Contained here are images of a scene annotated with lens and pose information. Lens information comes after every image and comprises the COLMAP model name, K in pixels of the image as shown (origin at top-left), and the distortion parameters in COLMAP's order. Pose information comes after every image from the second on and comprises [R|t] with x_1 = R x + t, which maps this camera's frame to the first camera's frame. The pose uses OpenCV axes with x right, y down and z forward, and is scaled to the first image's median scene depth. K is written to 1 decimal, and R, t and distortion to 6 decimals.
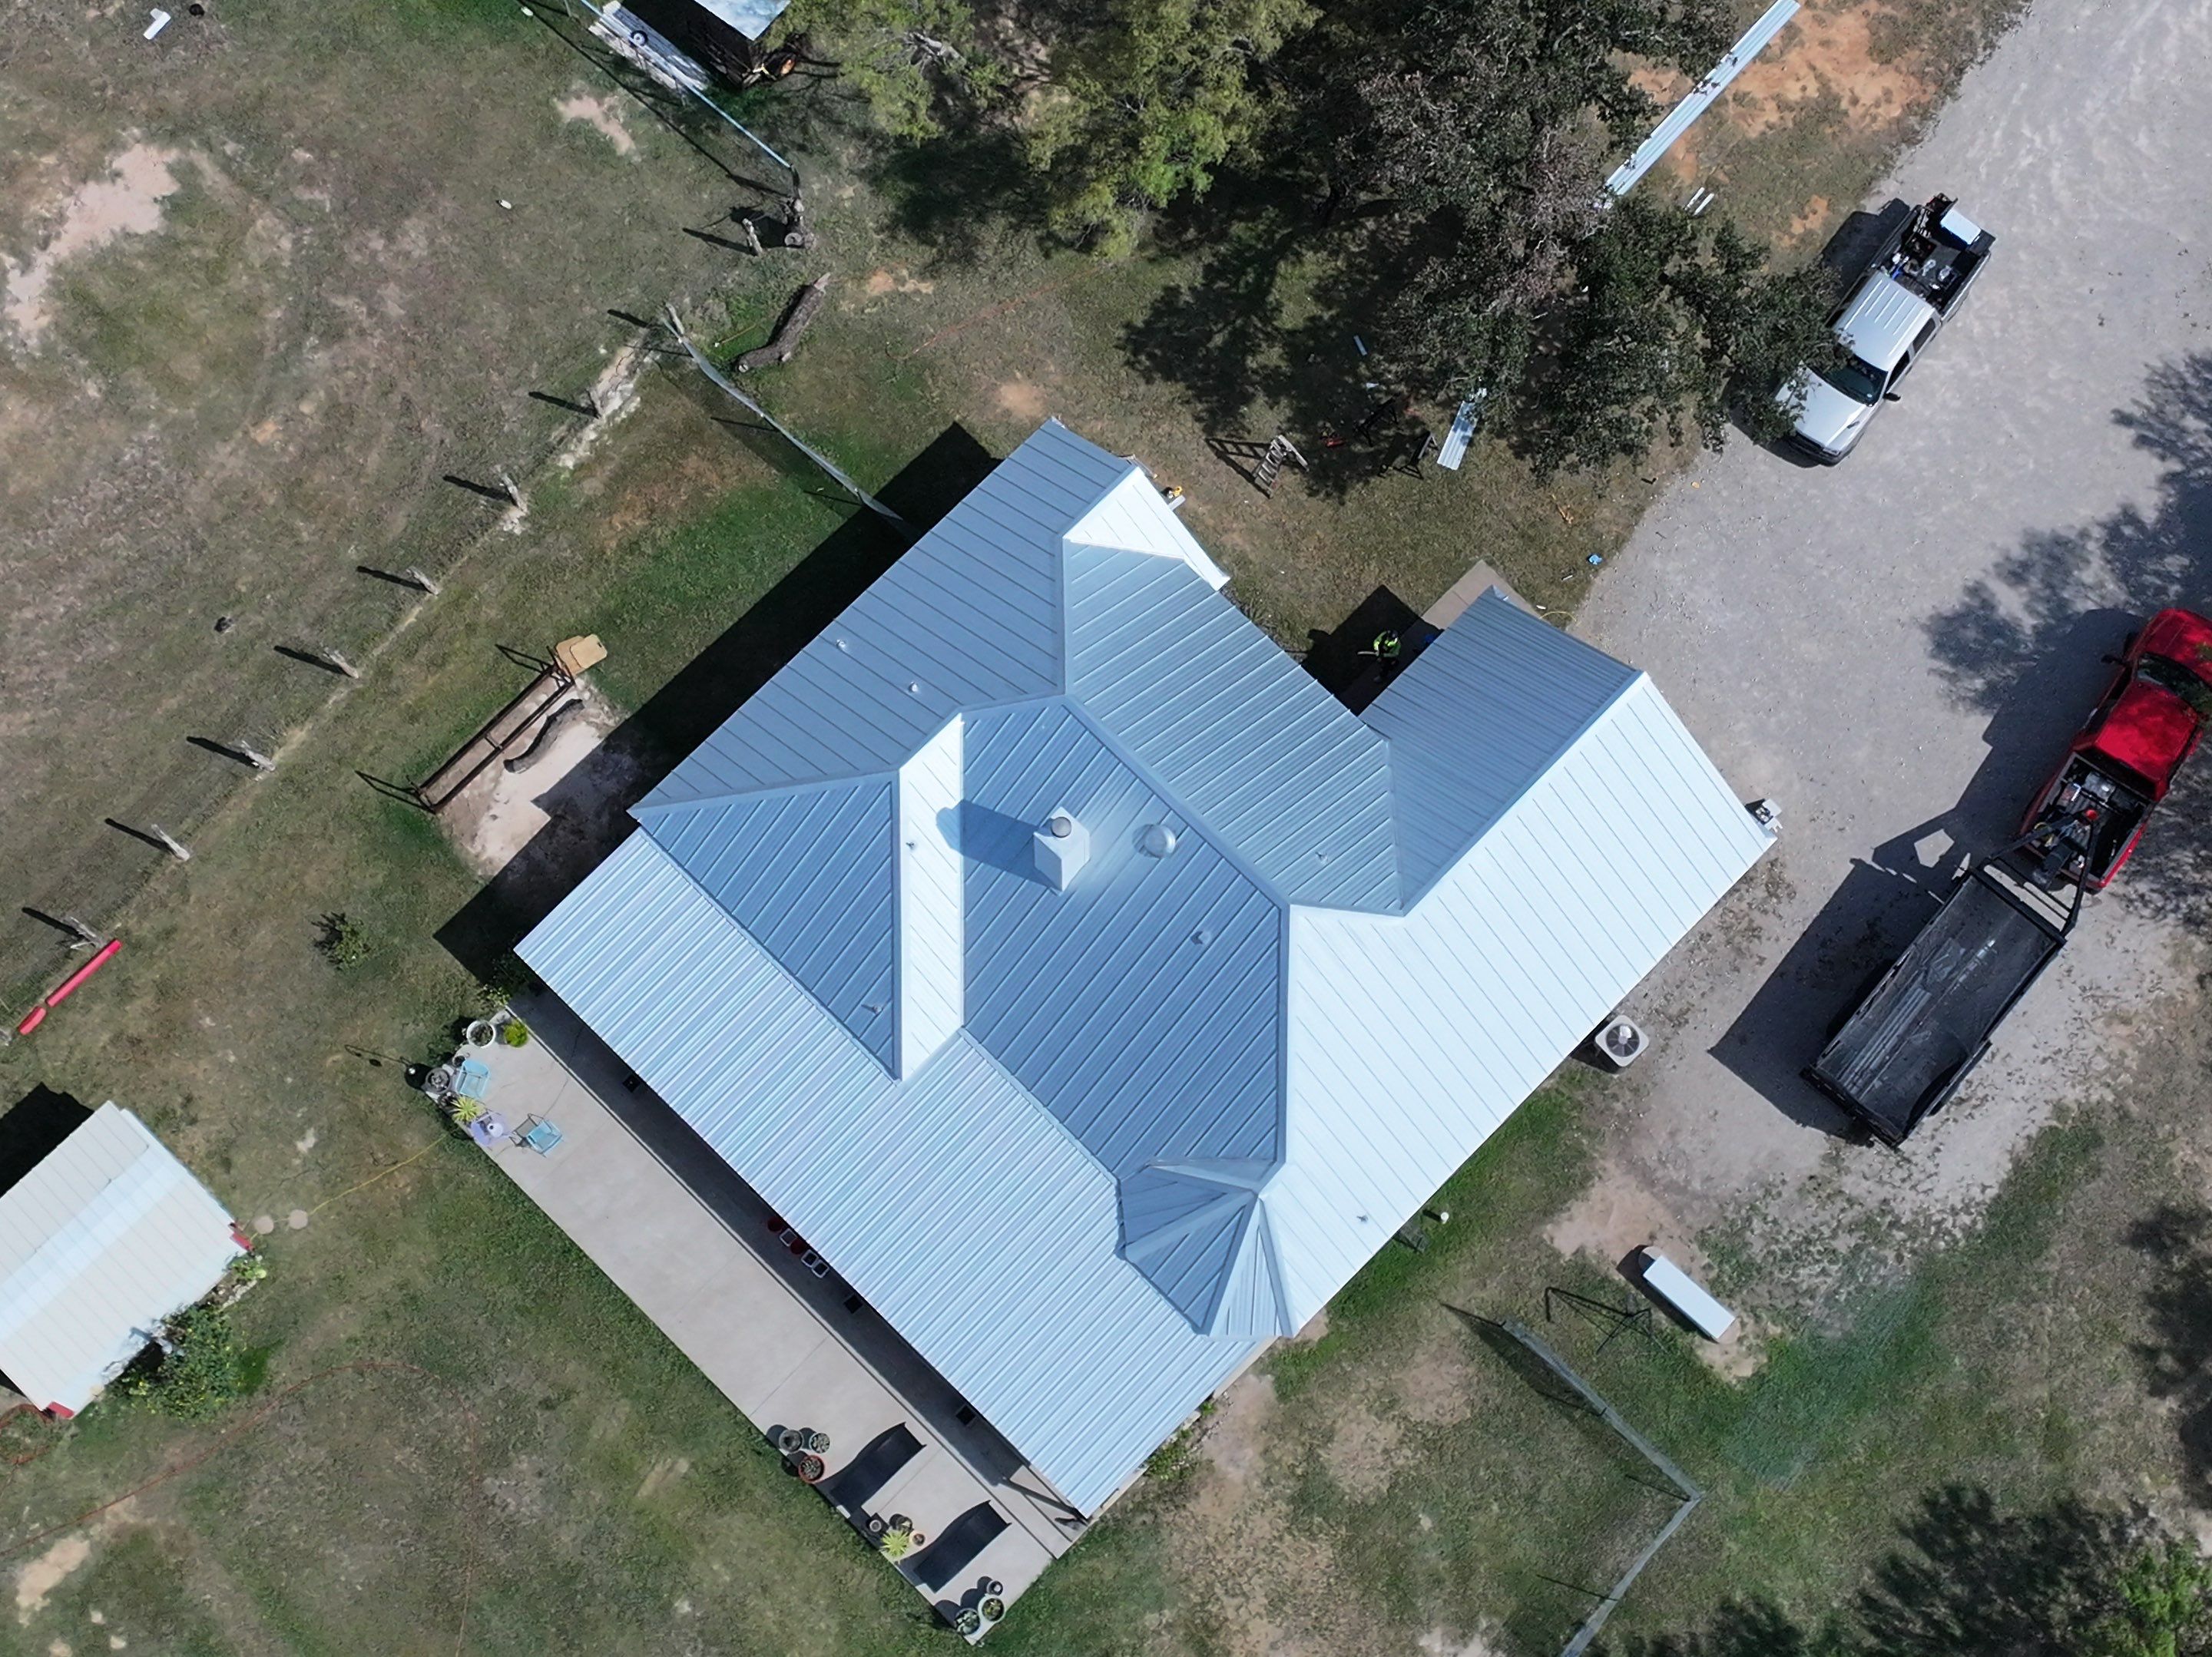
lens RADIAL K [[3250.7, 0, 1094.8], [0, 3250.7, 867.9], [0, 0, 1]] dist [-0.016124, 0.115442]
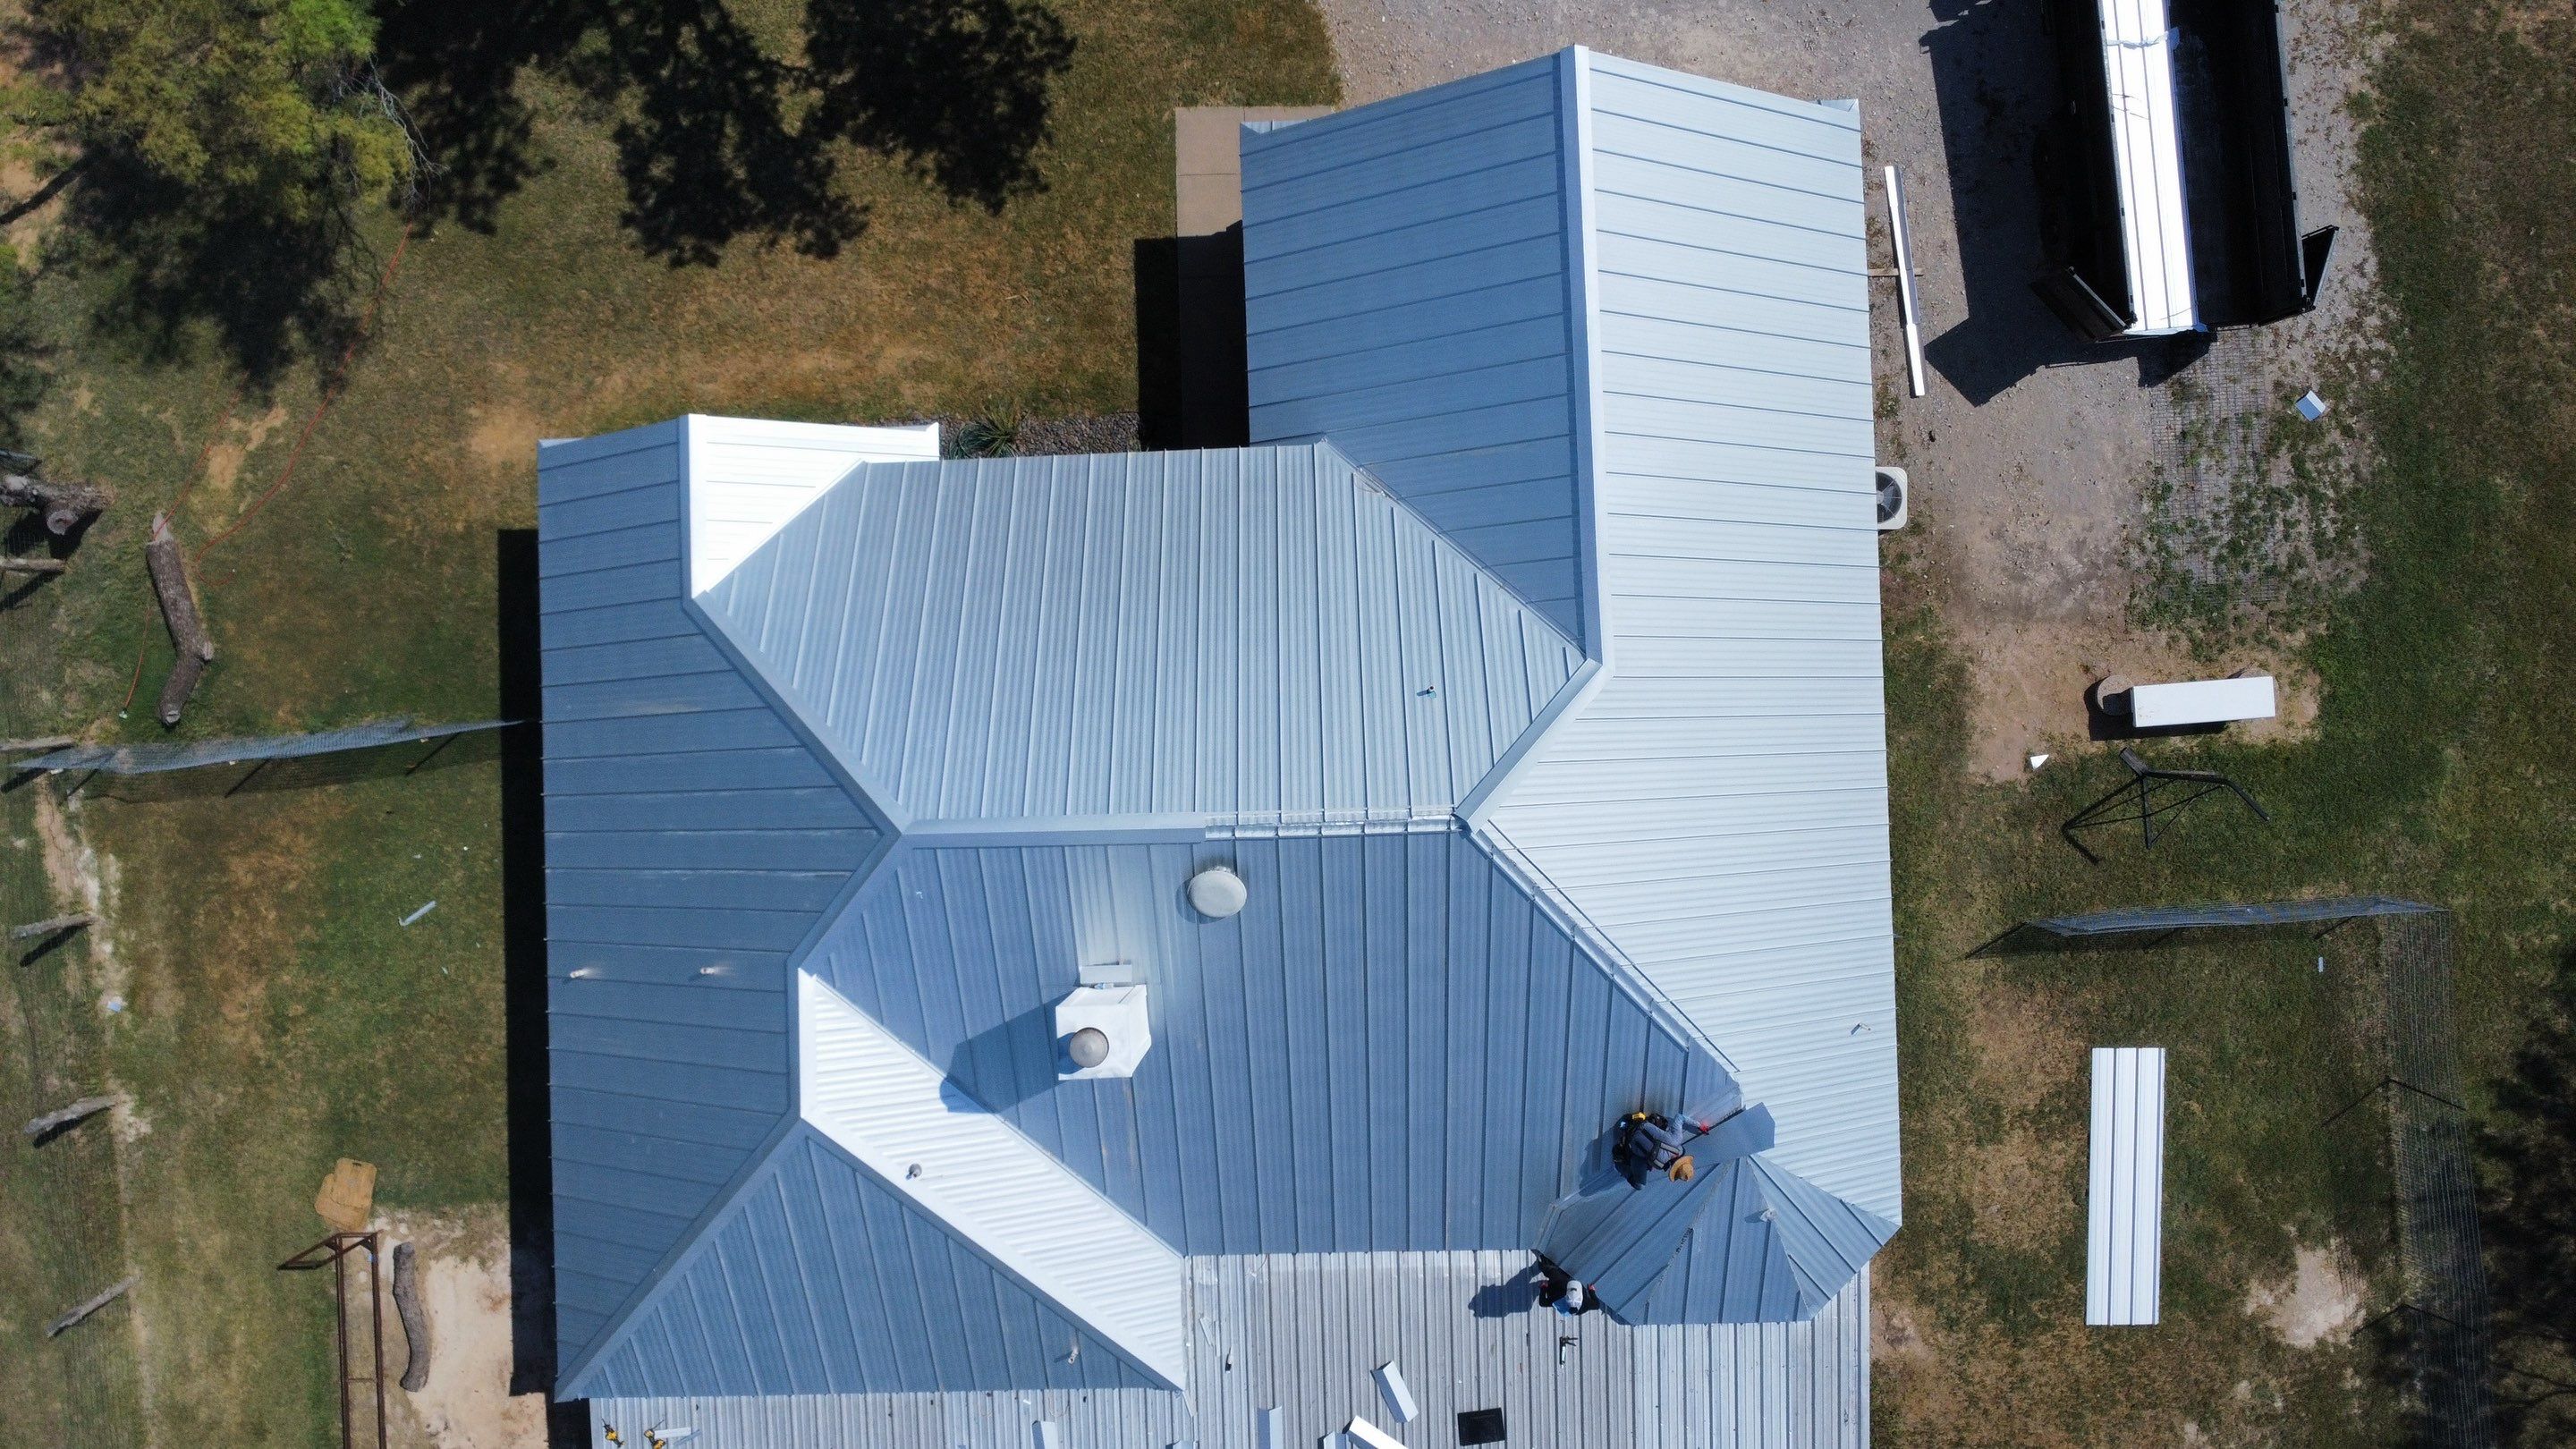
lens RADIAL K [[1900.6, 0, 1288.0], [0, 1900.6, 724.5], [0, 0, 1]] dist [-0.039824, -0.001921]
pose [[0.691529, -0.722344, 0.002769, 0.045247], [0.702698, 0.673599, 0.229085, -0.087496], [-0.167343, -0.156474, 0.973402, 0.637056]]
